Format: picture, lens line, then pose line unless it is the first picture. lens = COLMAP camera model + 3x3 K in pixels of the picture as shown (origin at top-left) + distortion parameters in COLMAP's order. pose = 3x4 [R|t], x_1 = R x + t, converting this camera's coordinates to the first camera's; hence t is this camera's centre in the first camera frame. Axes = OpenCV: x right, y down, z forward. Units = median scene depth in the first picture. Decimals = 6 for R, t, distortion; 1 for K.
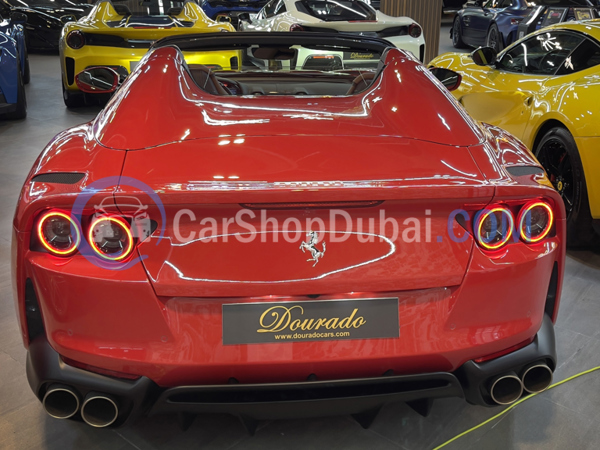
lens RADIAL K [[609.4, 0, 298.8], [0, 609.4, 223.7], [0, 0, 1]] dist [0.053869, -0.081523]
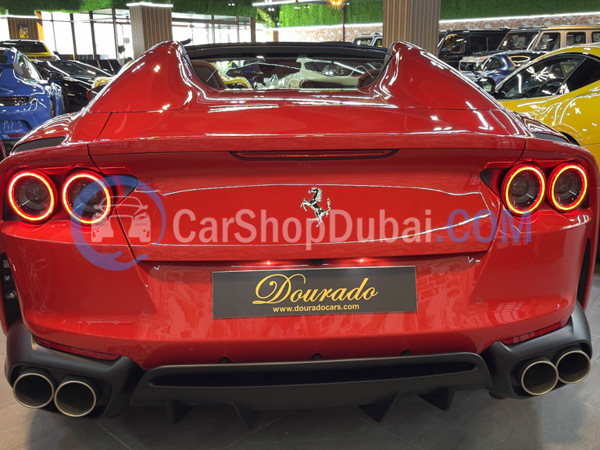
lens RADIAL K [[578.0, 0, 290.6], [0, 578.0, 225.2], [0, 0, 1]] dist [0.052448, -0.006089]
pose [[0.999656, -0.003657, -0.025959, 0.007198], [0.002775, 0.999419, -0.033957, 0.087414], [0.026068, 0.033873, 0.999086, 0.163567]]
